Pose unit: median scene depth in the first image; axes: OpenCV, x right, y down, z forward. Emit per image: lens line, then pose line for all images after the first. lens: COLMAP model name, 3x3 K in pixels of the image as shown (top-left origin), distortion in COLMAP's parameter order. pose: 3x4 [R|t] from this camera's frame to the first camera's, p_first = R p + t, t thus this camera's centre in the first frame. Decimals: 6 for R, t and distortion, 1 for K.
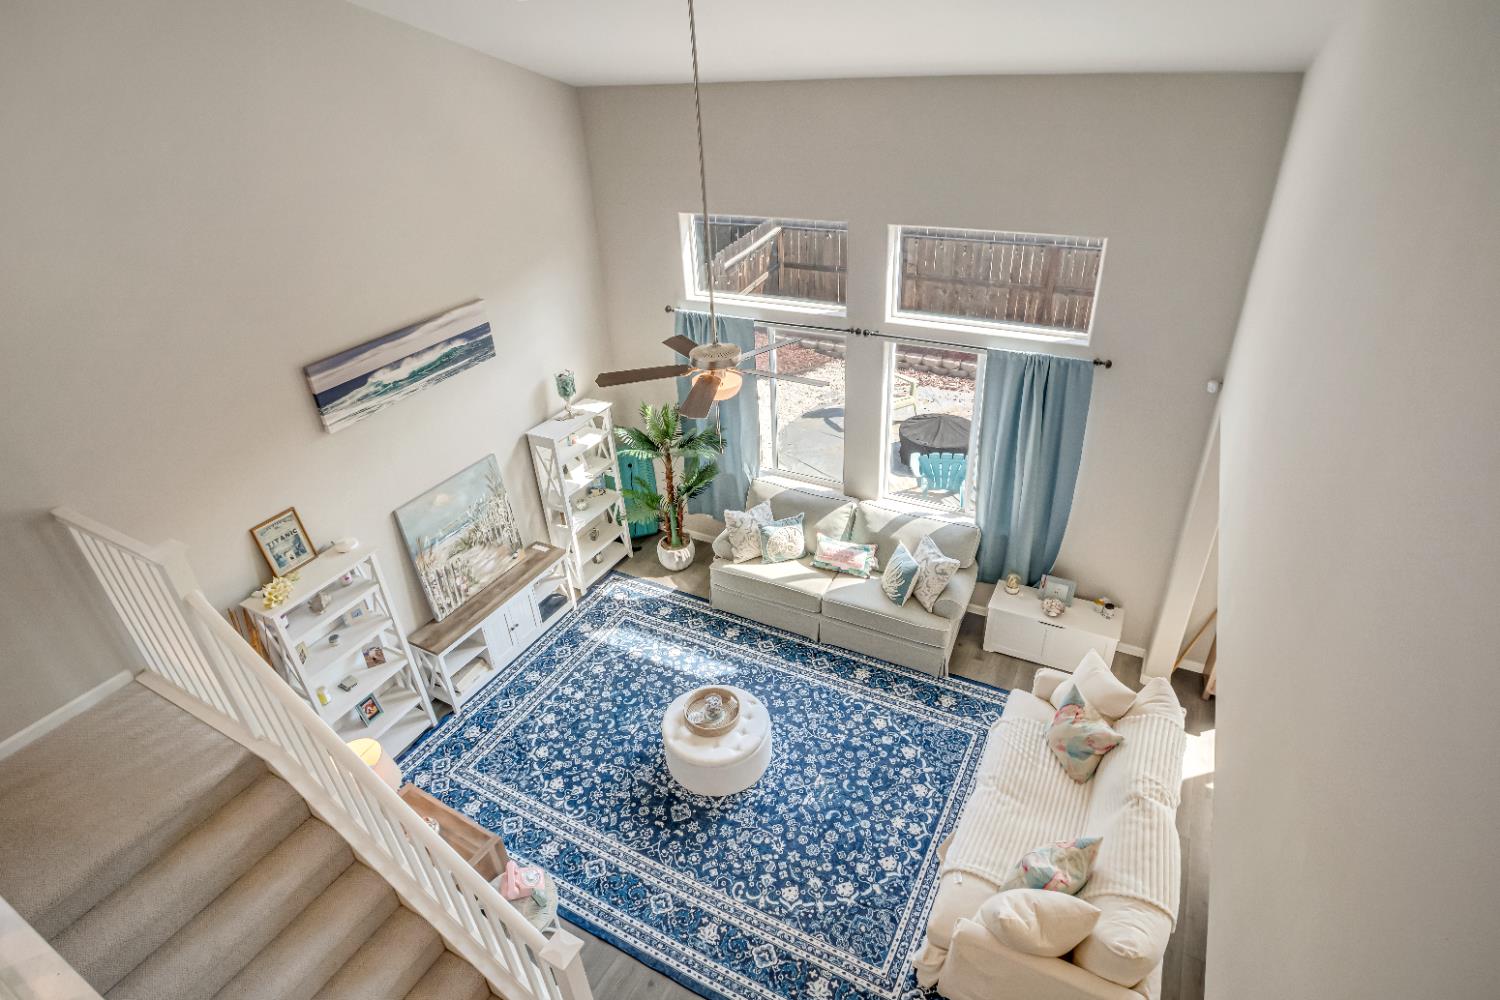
lens RADIAL K [[757.1, 0, 750.0], [0, 757.1, 500.0], [0, 0, 1]] dist [-0.026125, 0.008094]
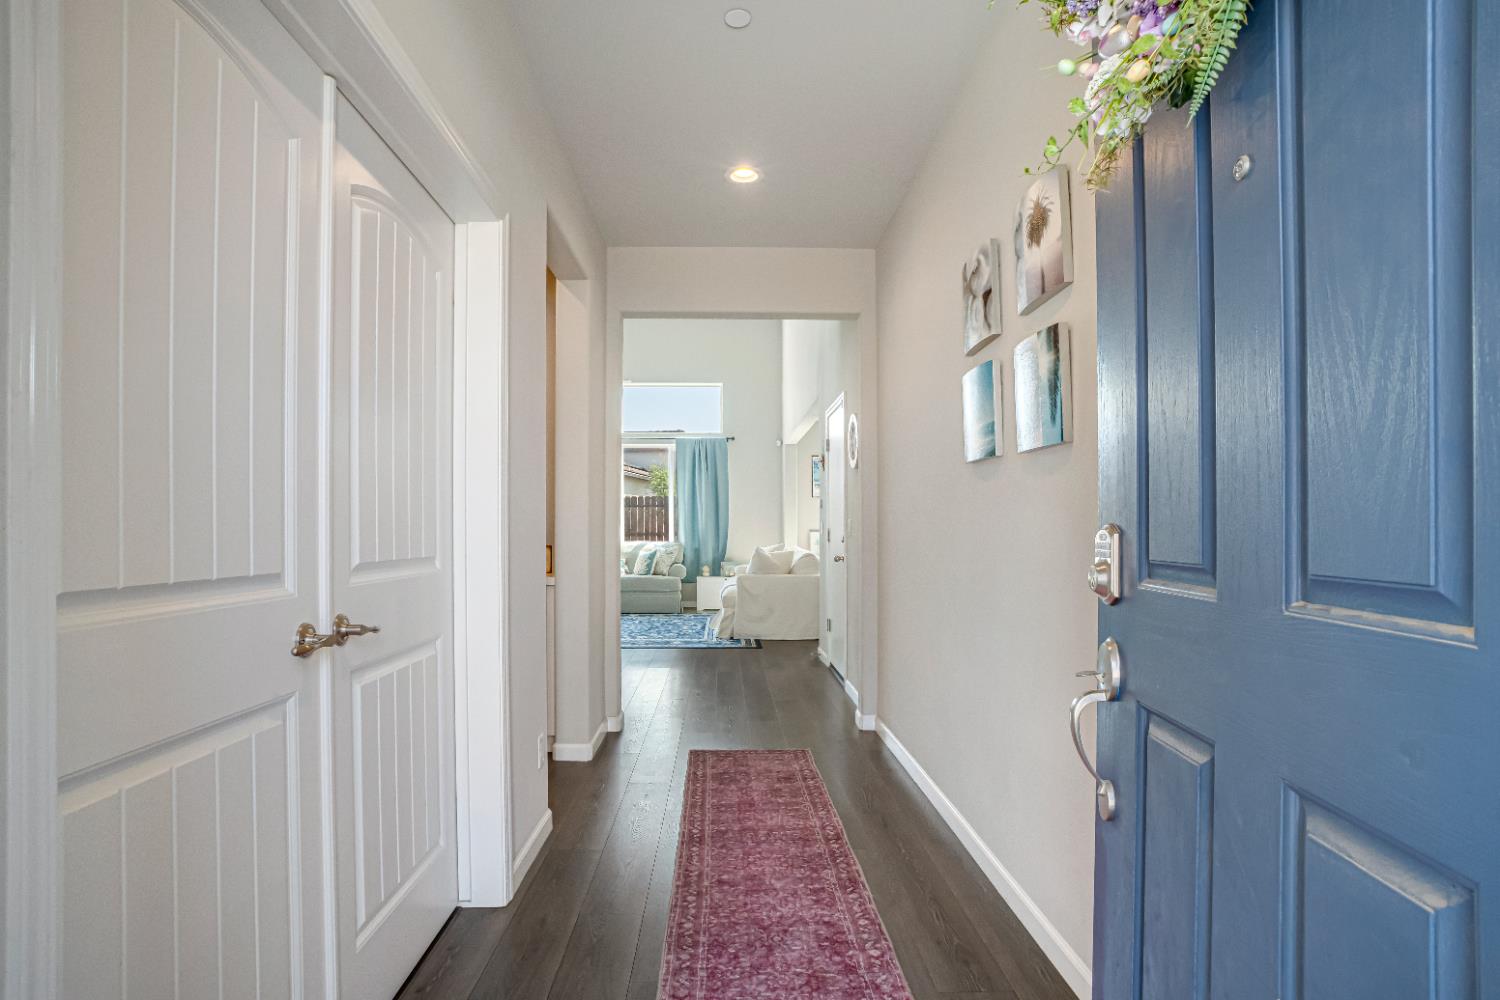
lens RADIAL K [[757.1, 0, 750.0], [0, 757.1, 500.0], [0, 0, 1]] dist [-0.026125, 0.008094]
pose [[0.863061, 0.048179, 0.502797, -0.455294], [0.219398, 0.860872, -0.459091, 0.810792], [-0.454963, 0.506536, 0.732414, -0.402613]]
